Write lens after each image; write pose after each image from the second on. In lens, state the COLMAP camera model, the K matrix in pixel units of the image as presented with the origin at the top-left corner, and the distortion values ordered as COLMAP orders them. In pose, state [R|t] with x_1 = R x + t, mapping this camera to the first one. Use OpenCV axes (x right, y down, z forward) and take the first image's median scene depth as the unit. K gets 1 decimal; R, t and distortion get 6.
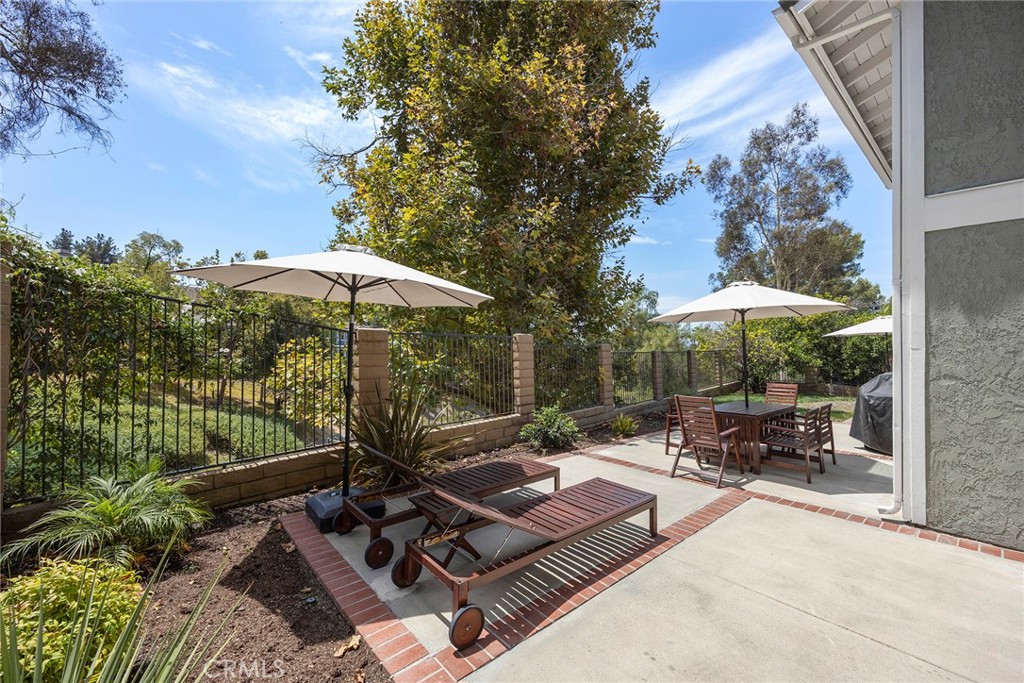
lens RADIAL K [[415.2, 0, 508.3], [0, 415.2, 344.7], [0, 0, 1]] dist [-0.000984, -0.000136]
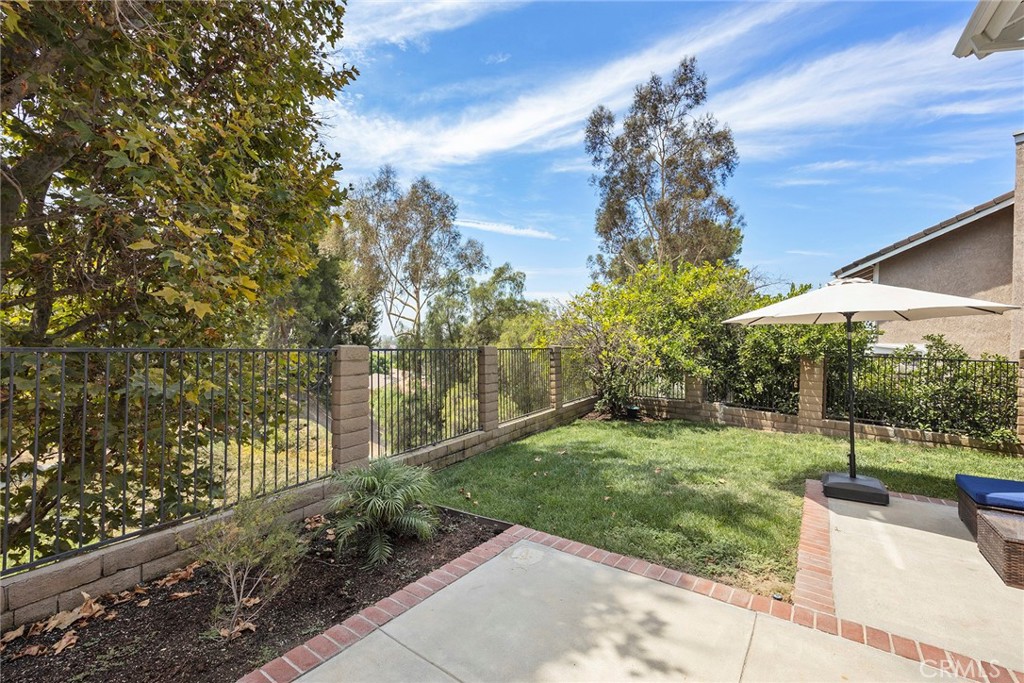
lens RADIAL K [[415.2, 0, 519.3], [0, 415.2, 343.7], [0, 0, 1]] dist [-0.000984, -0.000136]
pose [[0.970975, 0.022338, 0.238136, 0.177502], [-0.024944, 0.999657, 0.007936, 0.002395], [-0.237877, -0.013645, 0.971199, 0.249491]]
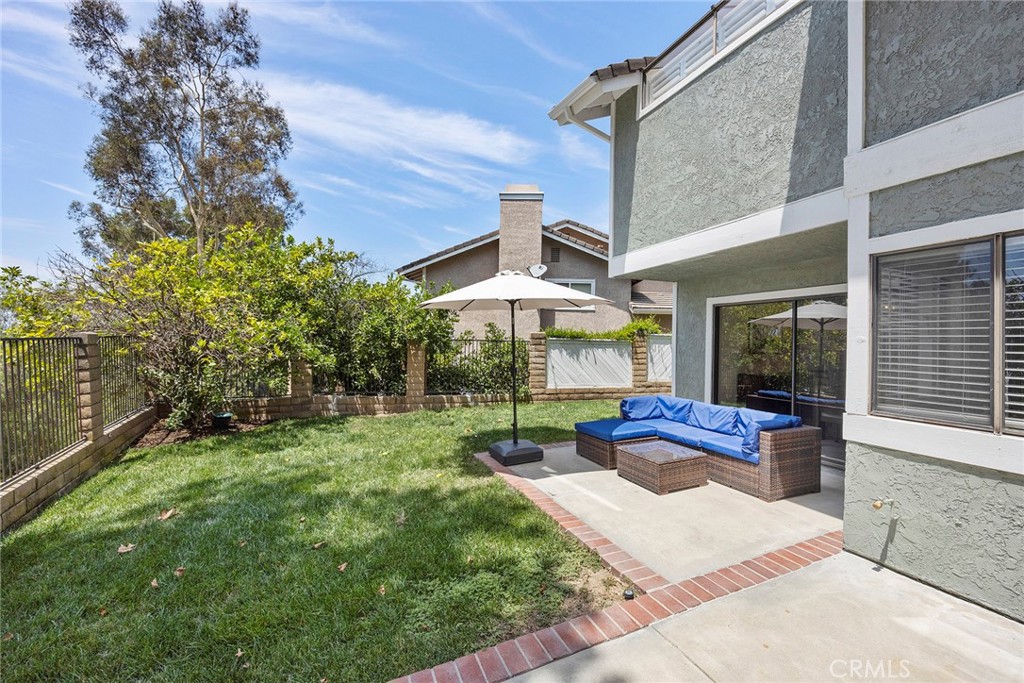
lens RADIAL K [[402.1, 0, 491.7], [0, 402.1, 335.3], [0, 0, 1]] dist [-0.001852, 0.000314]
pose [[0.313141, 0.011174, 0.949641, 0.166757], [-0.017012, 0.999836, -0.006154, 0.005194], [-0.949554, -0.014228, 0.313280, 0.328706]]
